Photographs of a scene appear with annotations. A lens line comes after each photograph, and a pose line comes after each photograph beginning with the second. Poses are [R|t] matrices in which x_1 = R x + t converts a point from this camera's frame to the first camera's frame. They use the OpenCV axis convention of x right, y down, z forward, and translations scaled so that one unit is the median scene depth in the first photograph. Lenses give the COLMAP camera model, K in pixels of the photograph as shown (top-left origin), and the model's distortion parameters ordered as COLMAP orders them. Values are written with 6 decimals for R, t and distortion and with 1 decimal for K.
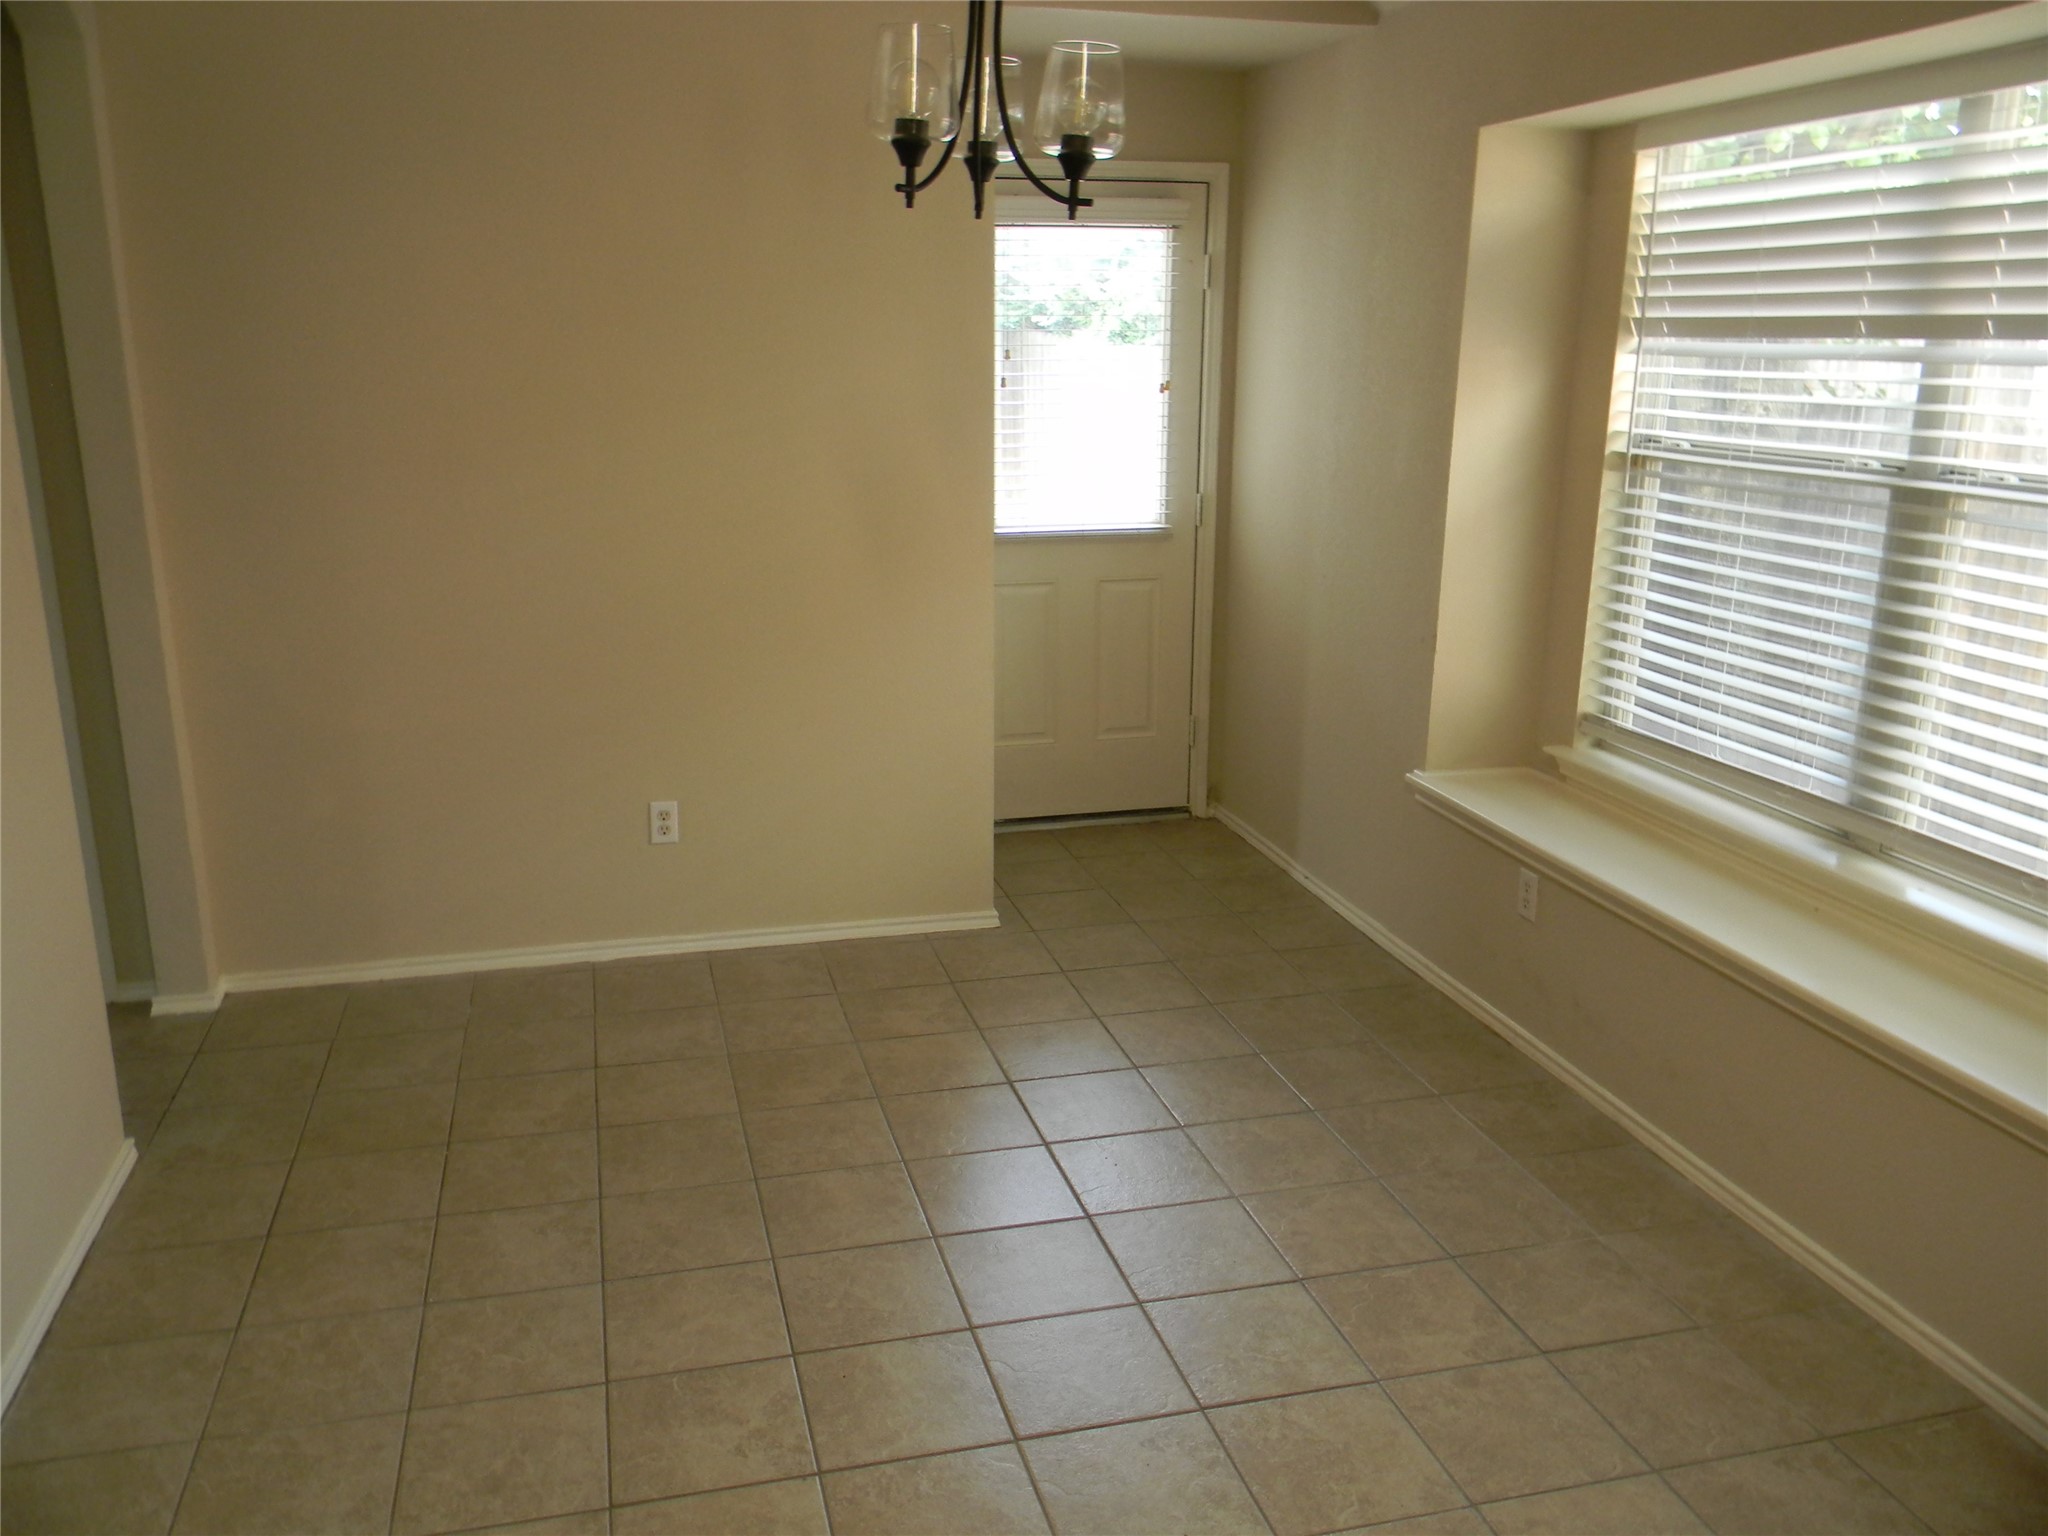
lens RADIAL K [[1652.8, 0, 995.0], [0, 1652.8, 776.7], [0, 0, 1]] dist [0.003982, -0.003856]
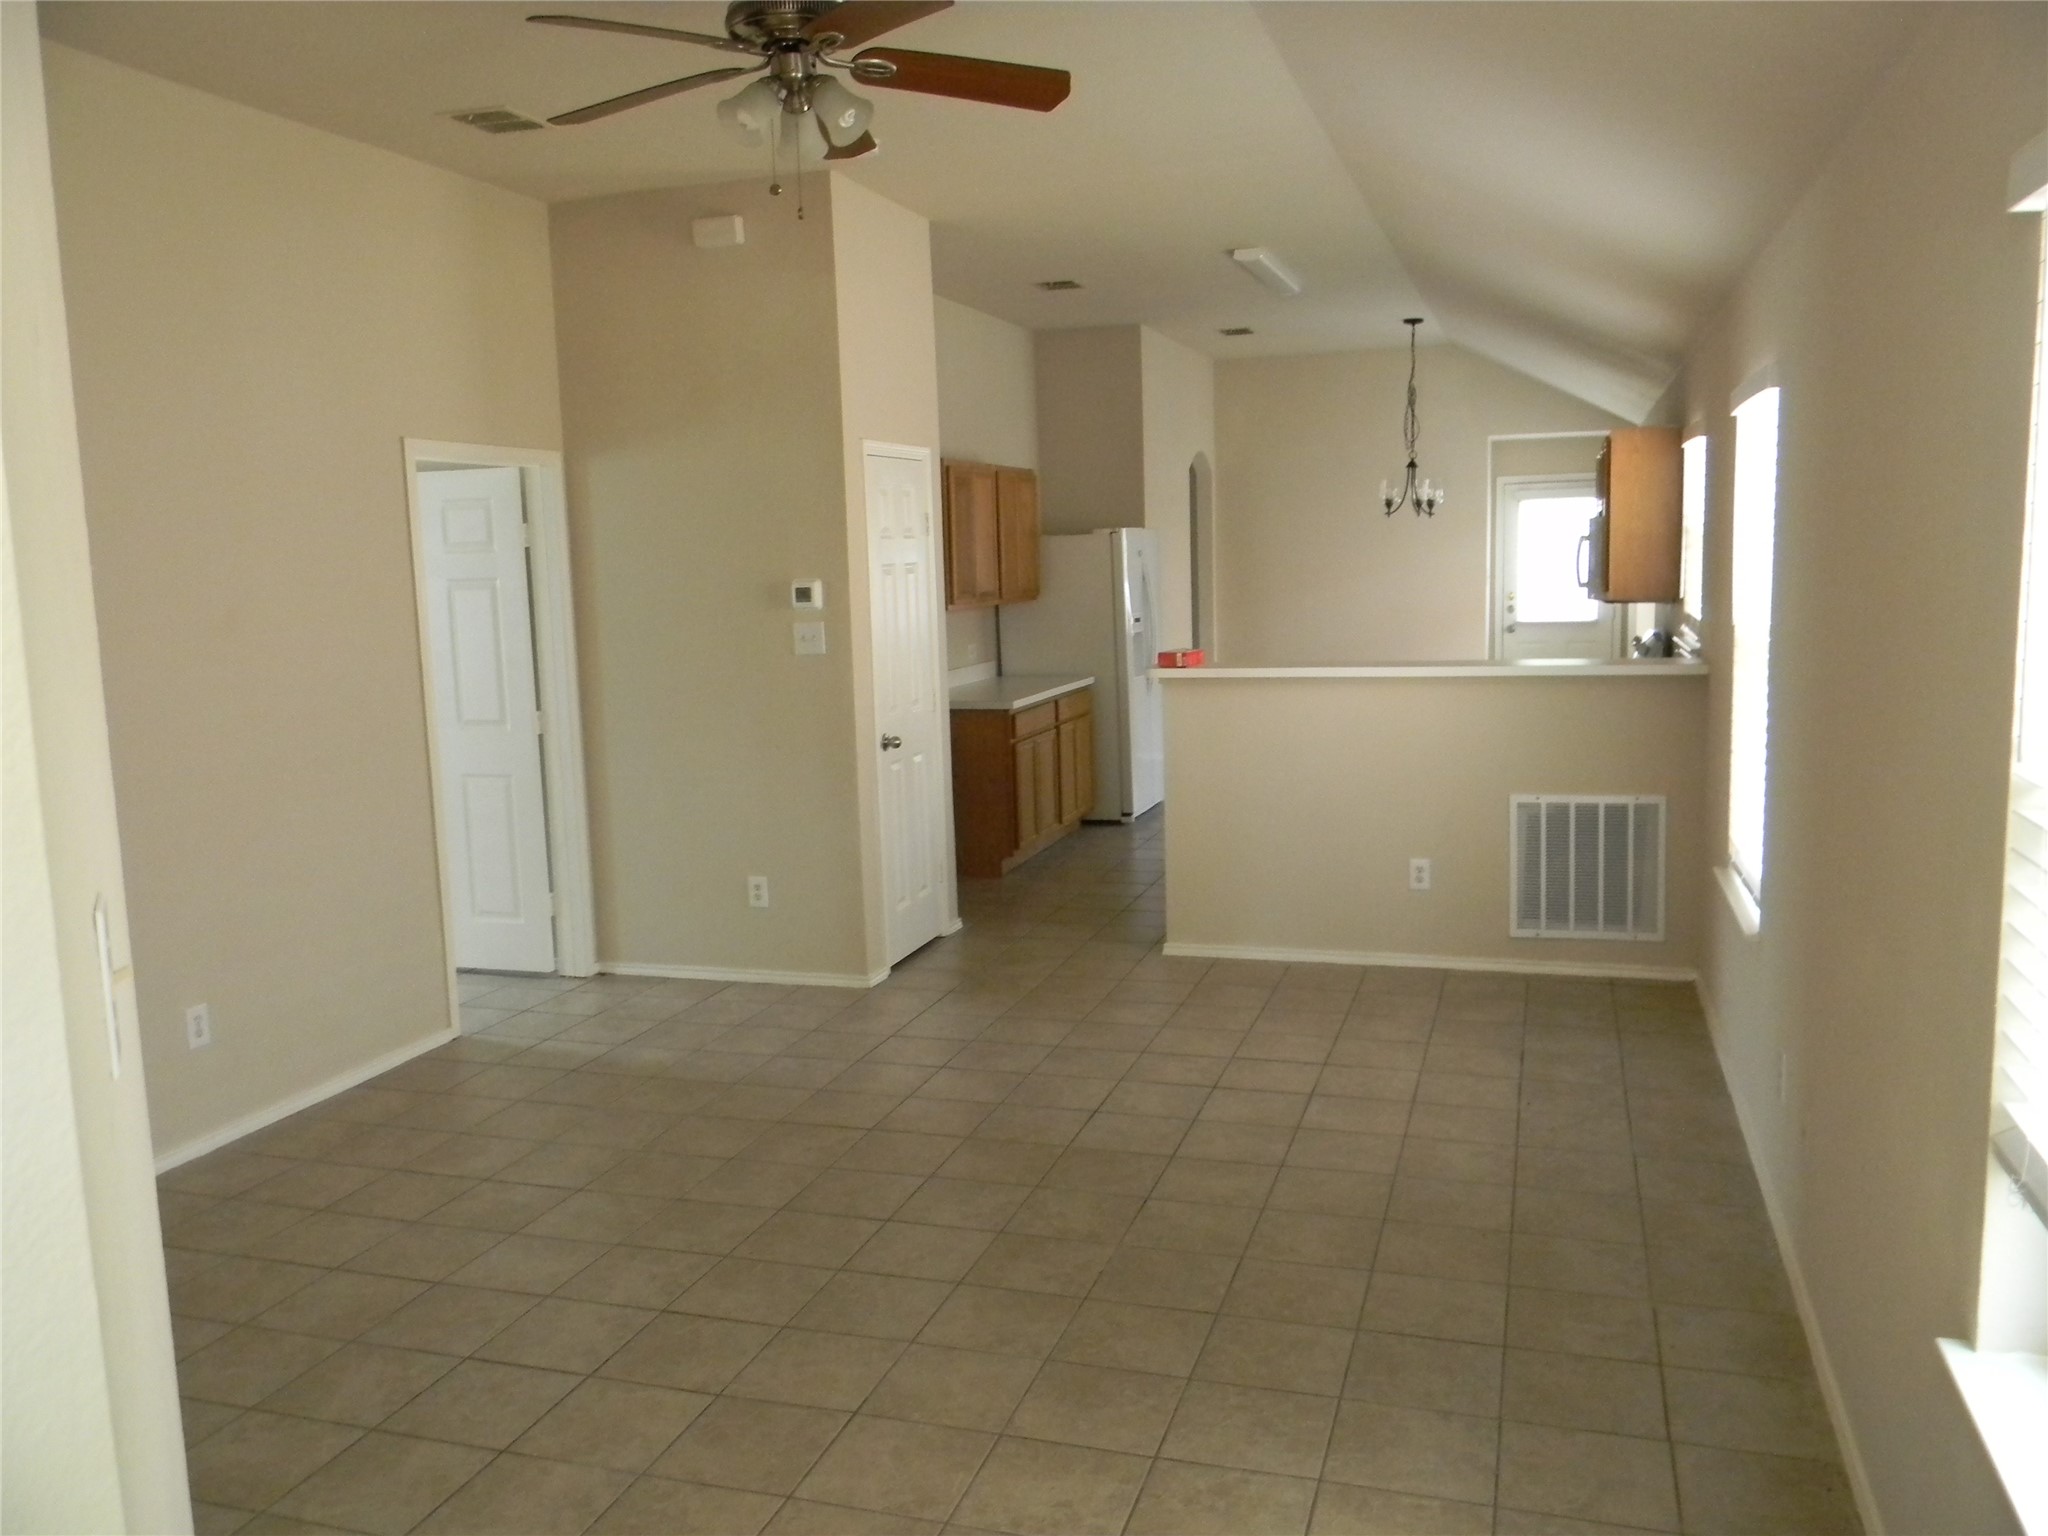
lens RADIAL K [[1652.8, 0, 995.0], [0, 1652.8, 776.7], [0, 0, 1]] dist [0.003982, -0.003856]
pose [[0.845918, 0.045162, -0.531398, 0.864781], [-0.110147, 0.989720, -0.091227, 0.513688], [0.521815, 0.135702, 0.842196, -1.900494]]
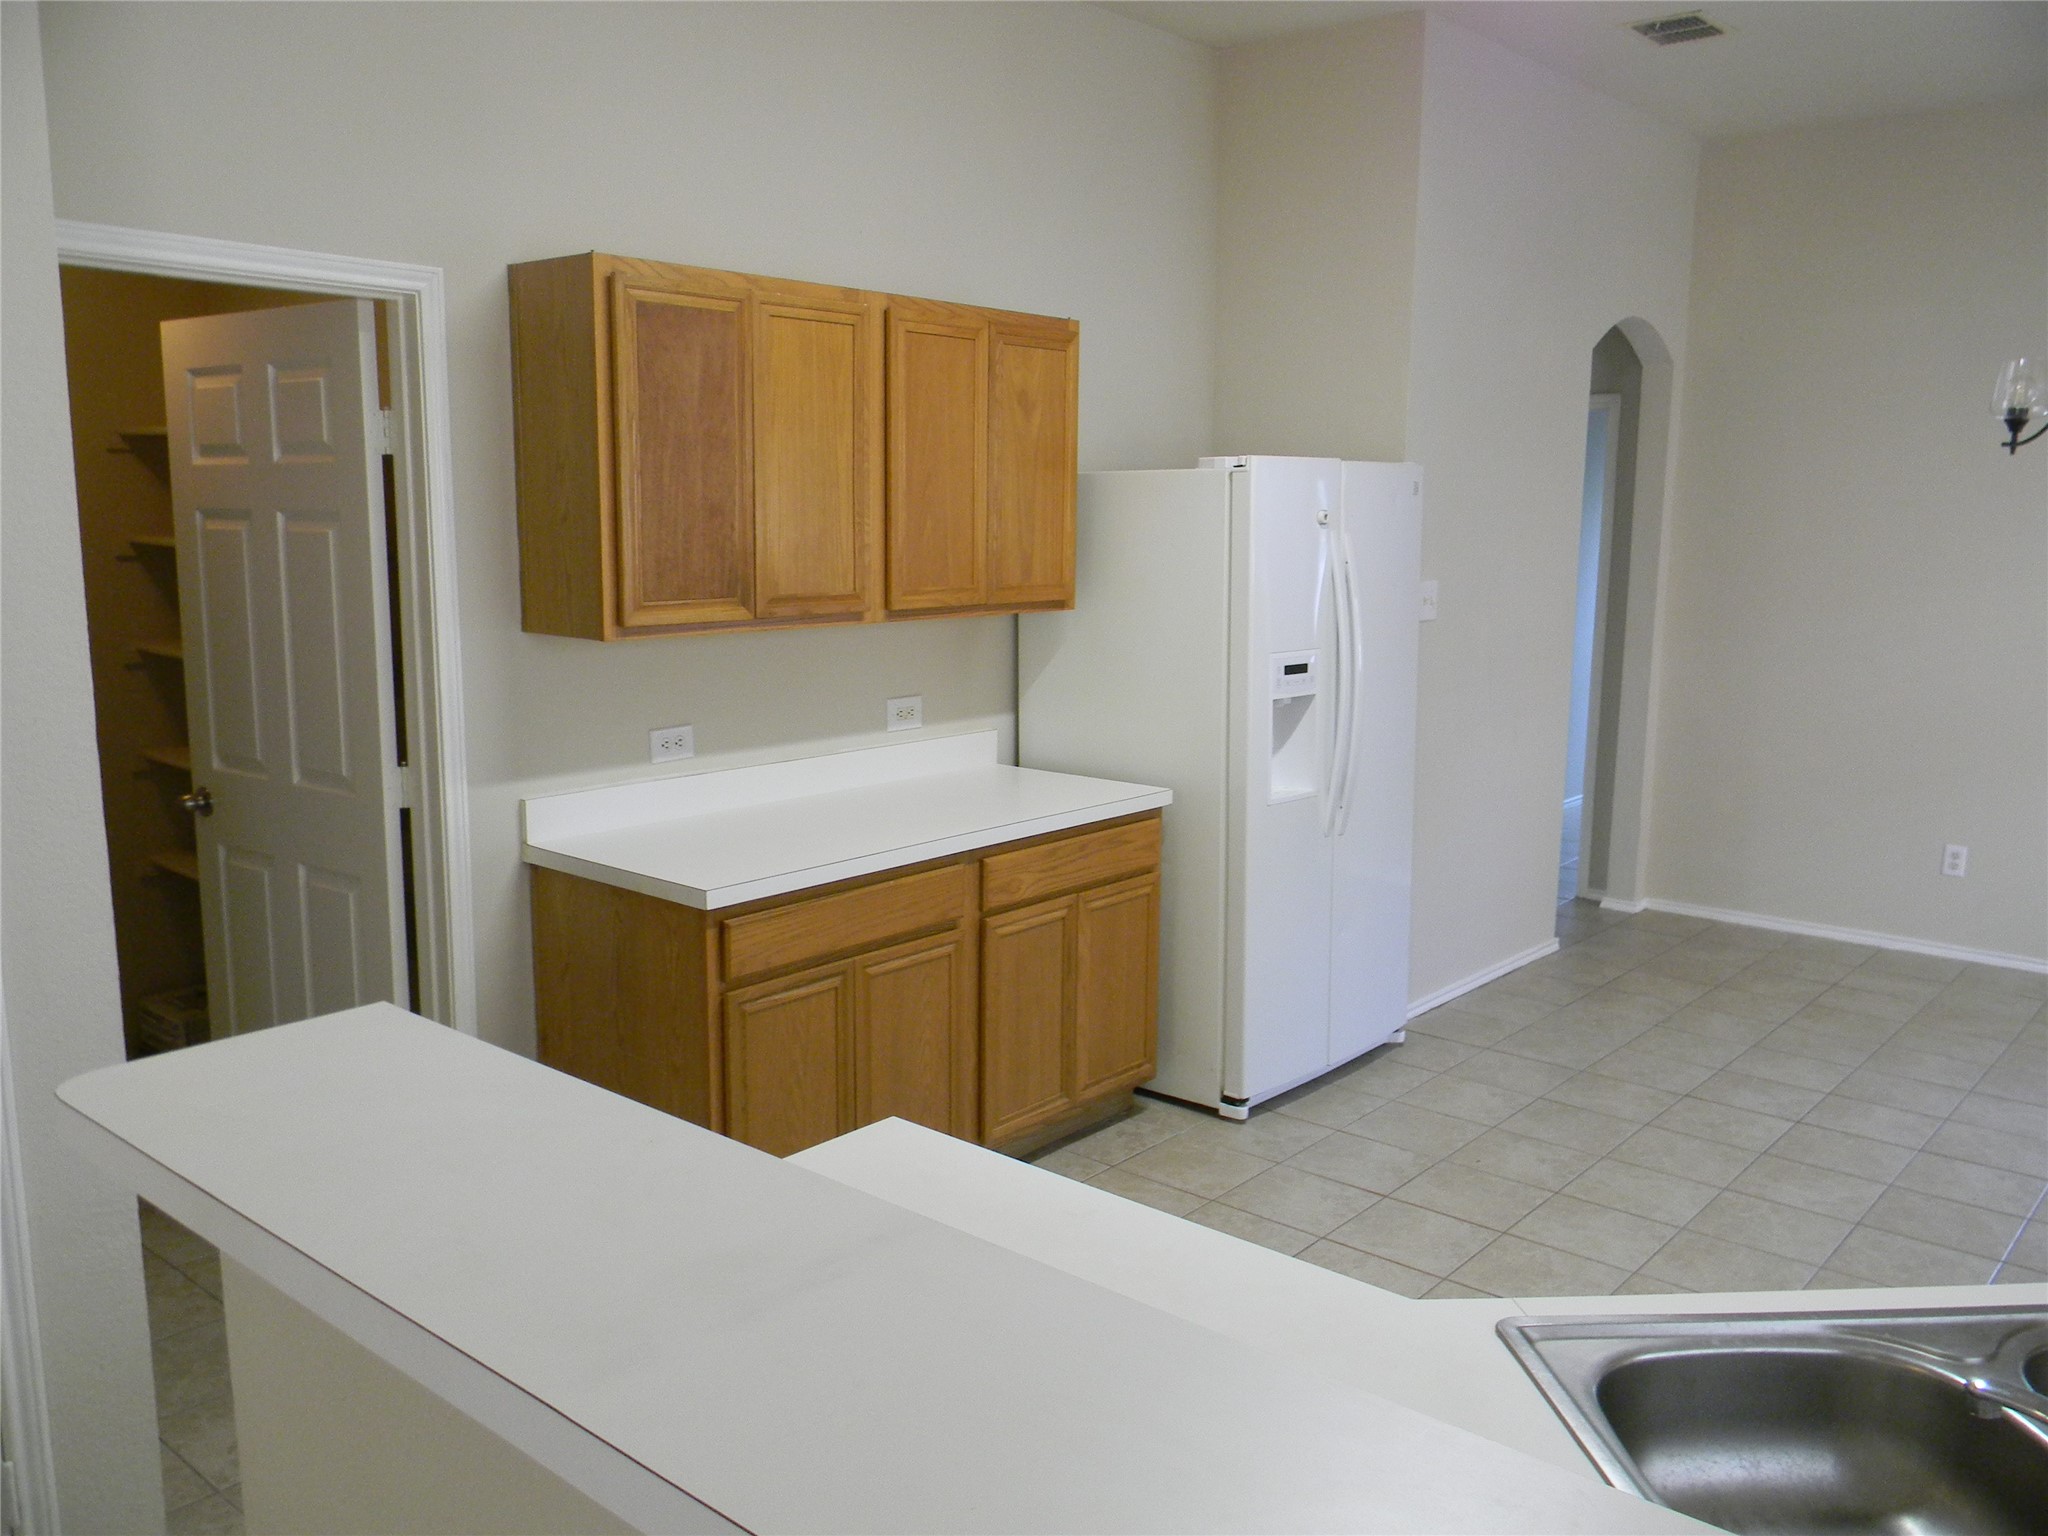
lens RADIAL K [[1652.8, 0, 995.0], [0, 1652.8, 776.7], [0, 0, 1]] dist [0.003982, -0.003856]
pose [[0.574715, 0.140115, -0.806270, 0.495786], [-0.223202, 0.974718, 0.010289, 0.136745], [0.787327, 0.174048, 0.591459, -0.531006]]
